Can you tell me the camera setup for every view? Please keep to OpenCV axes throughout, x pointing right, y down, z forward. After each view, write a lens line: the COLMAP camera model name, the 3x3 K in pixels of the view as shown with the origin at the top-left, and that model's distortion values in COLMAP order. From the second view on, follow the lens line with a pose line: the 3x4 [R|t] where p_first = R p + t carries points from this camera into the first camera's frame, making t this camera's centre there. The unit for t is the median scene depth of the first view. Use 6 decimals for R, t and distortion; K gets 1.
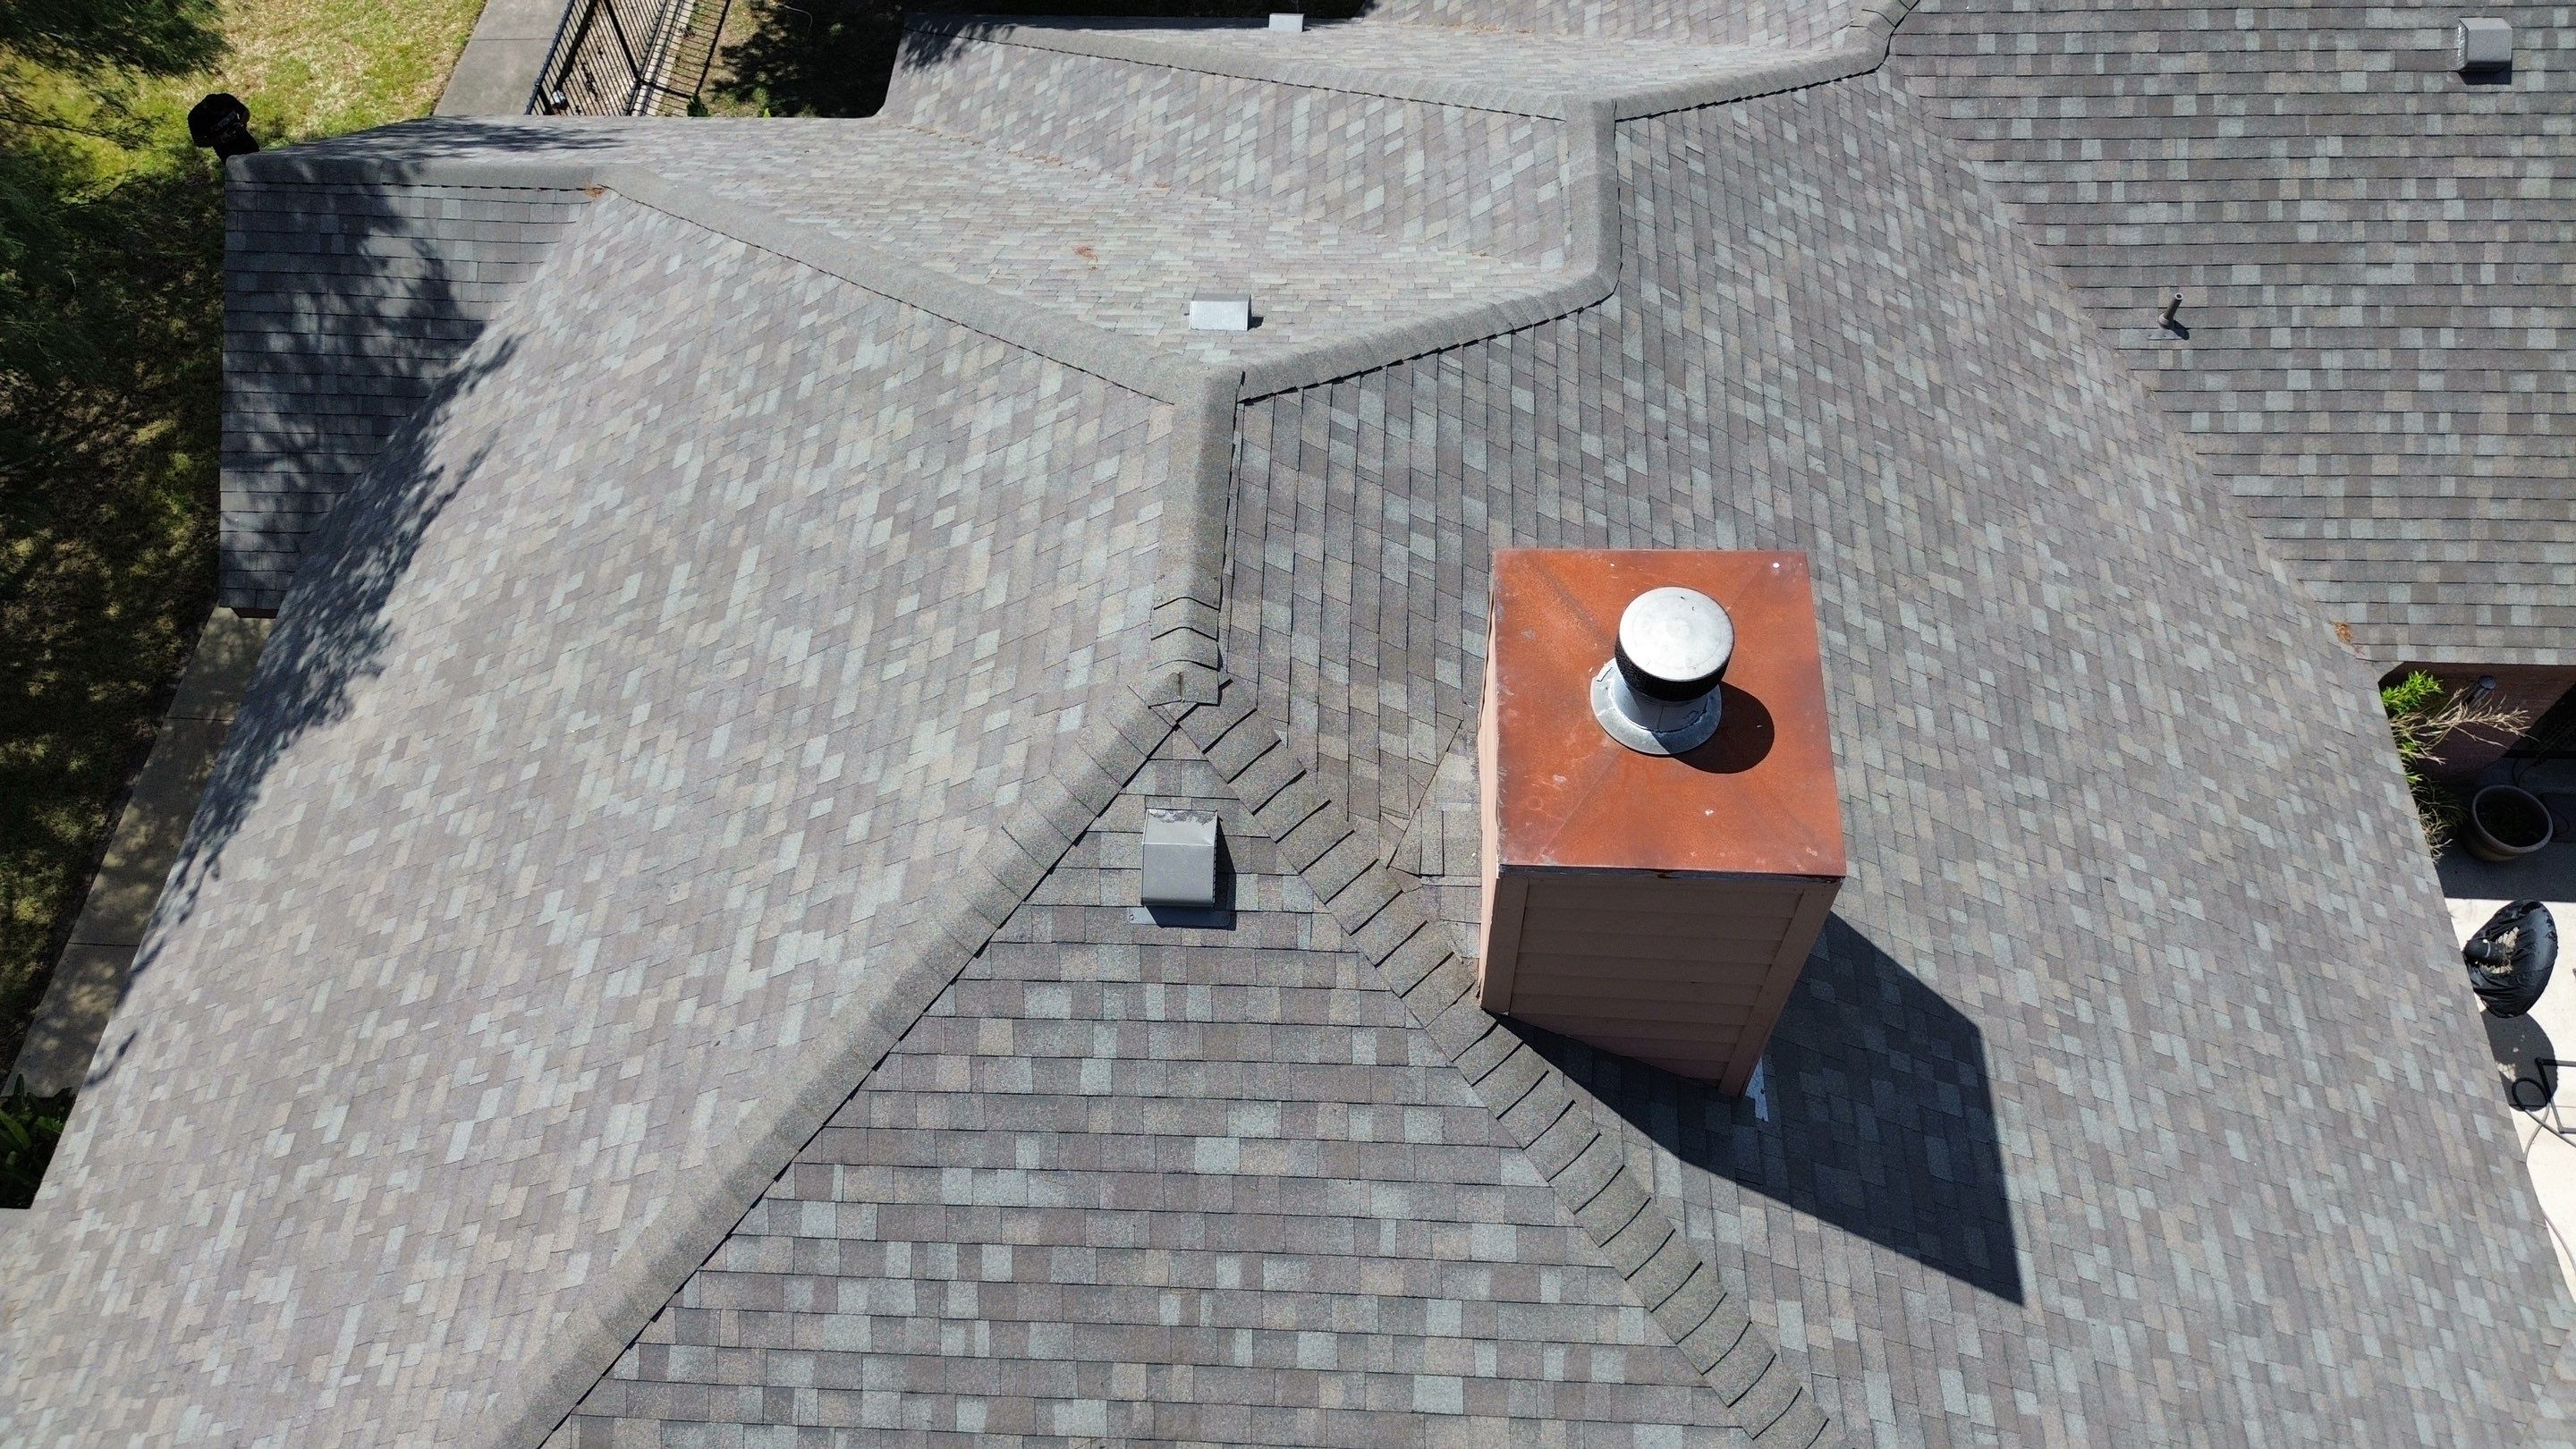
lens RADIAL K [[1841.8, 0, 1287.9], [0, 1841.8, 725.6], [0, 0, 1]] dist [0.000484, -0.004129]
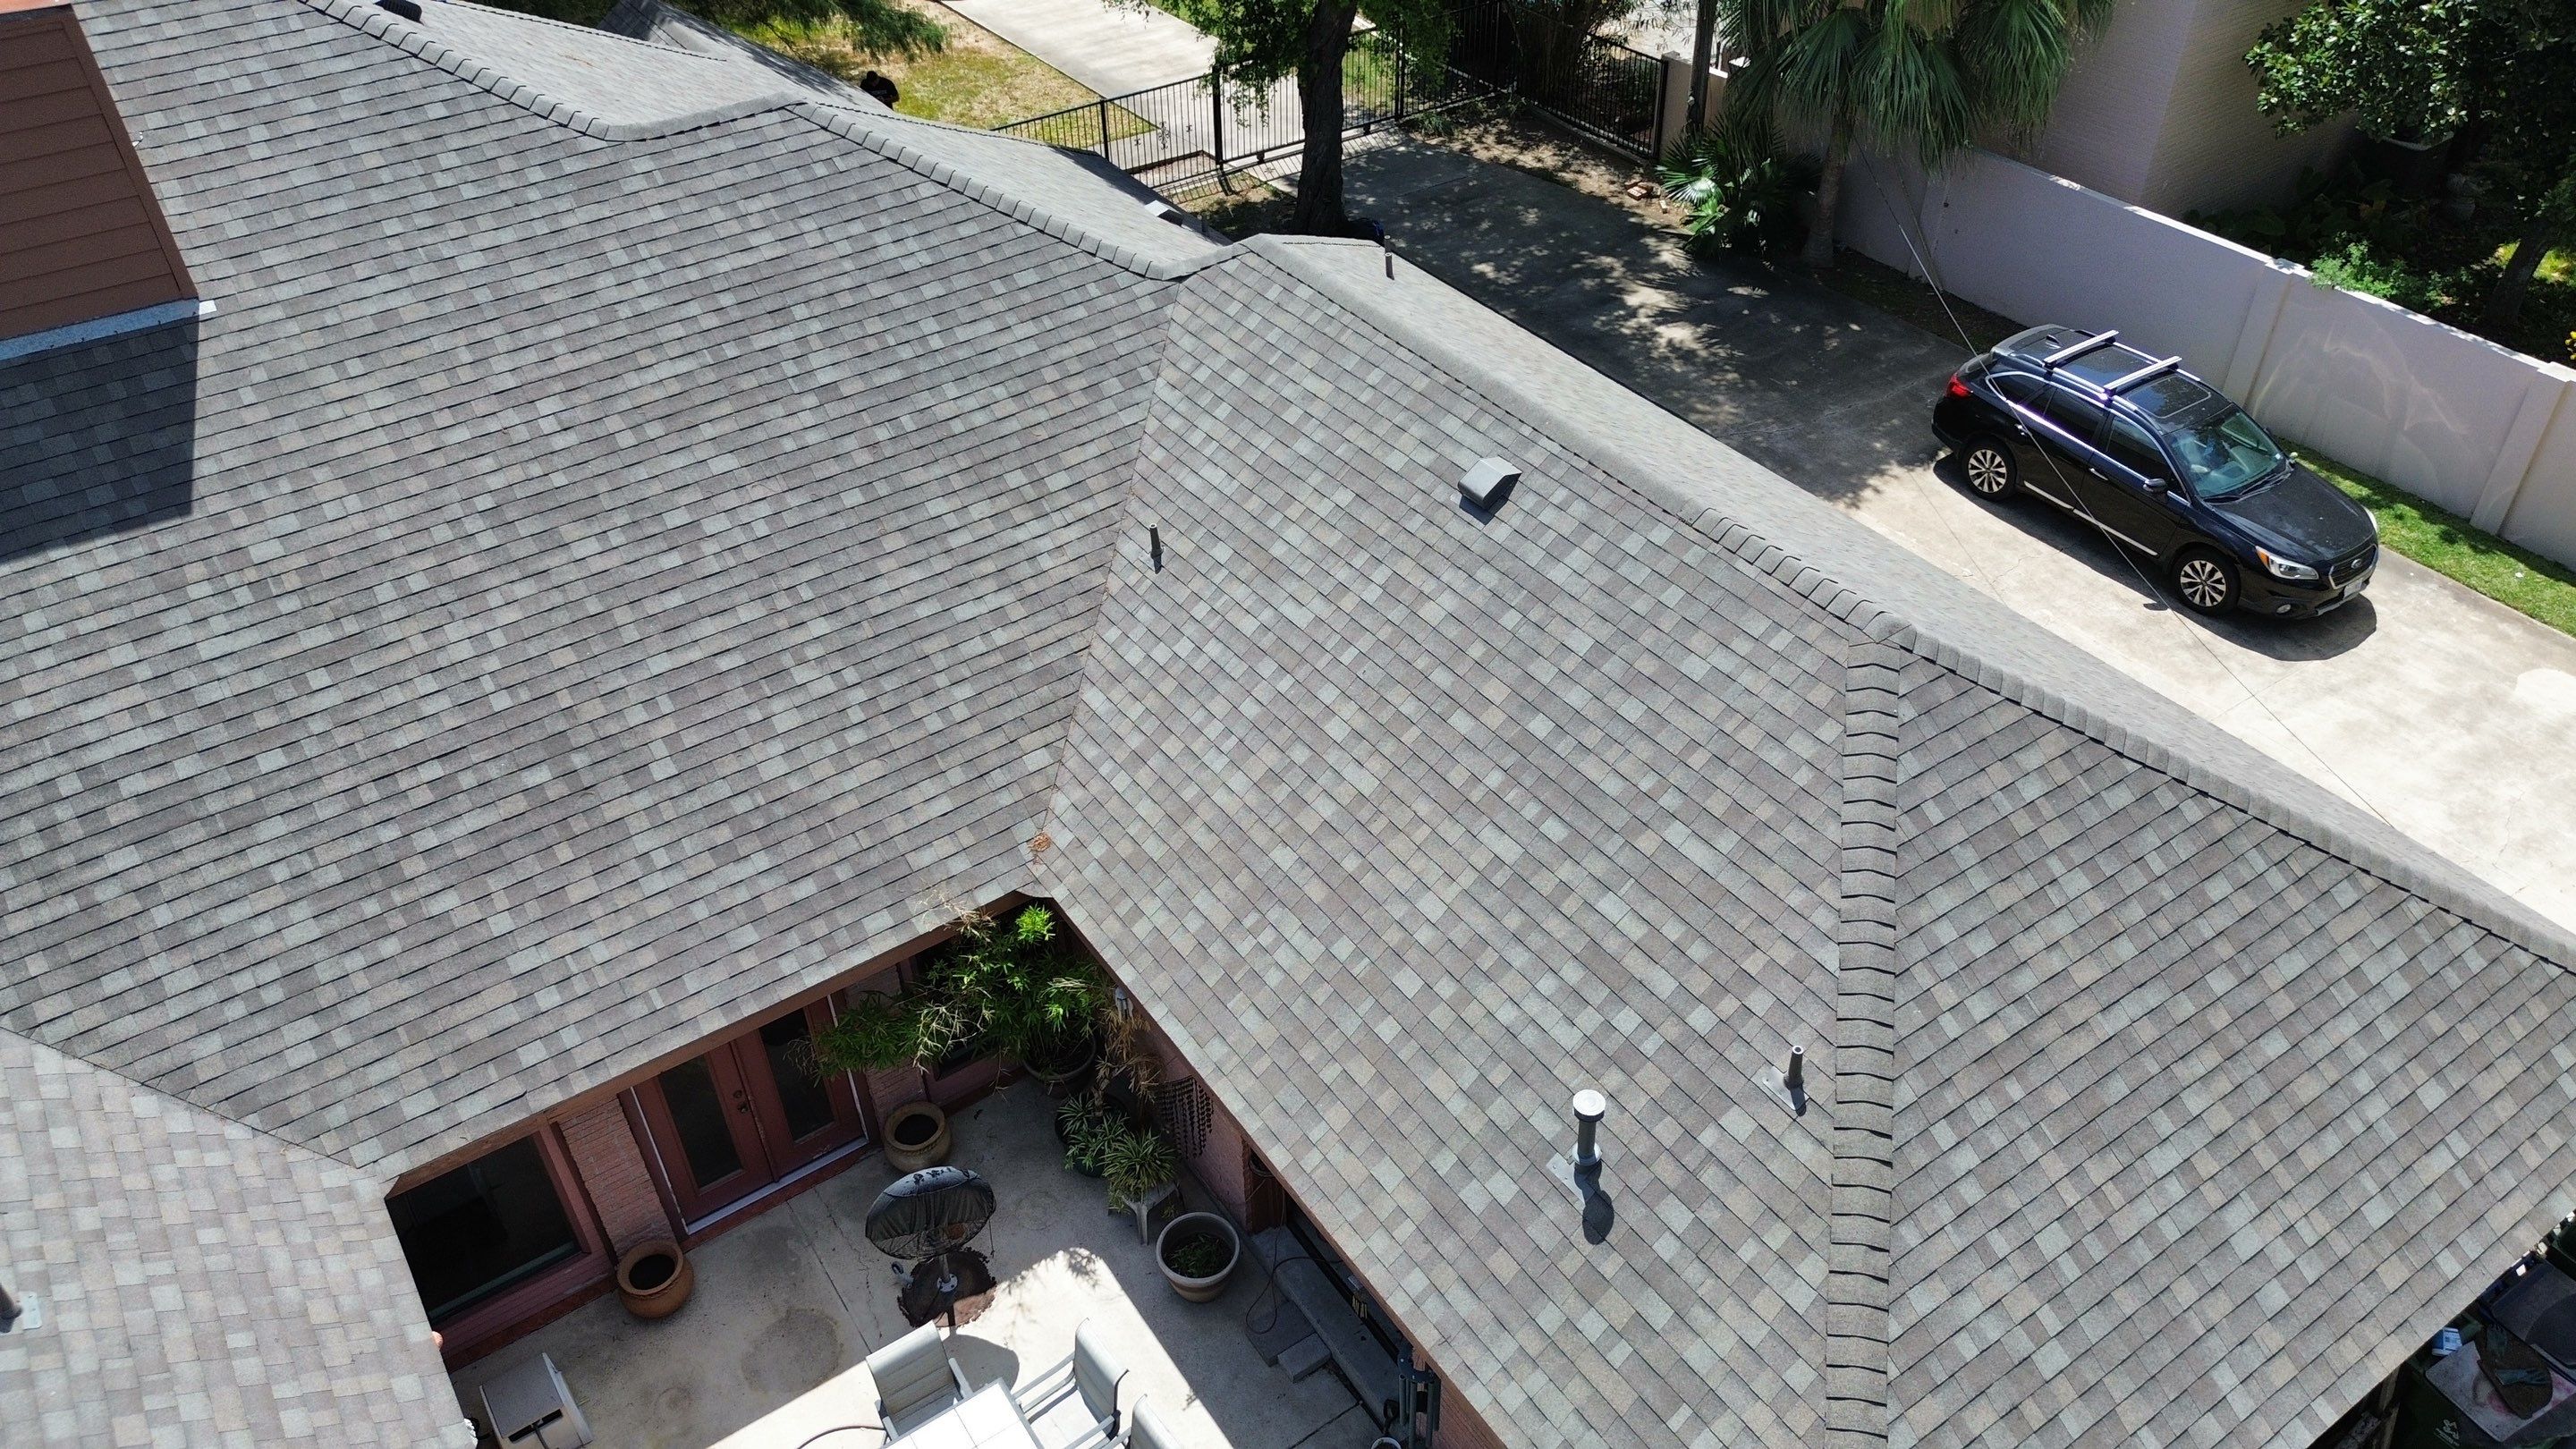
lens RADIAL K [[1841.8, 0, 1290.2], [0, 1841.8, 725.4], [0, 0, 1]] dist [0.000484, -0.004129]
pose [[0.607308, 0.524021, -0.597142, 1.251369], [-0.673382, 0.738374, -0.036887, -0.156999], [0.421585, 0.424507, 0.801287, 0.190387]]
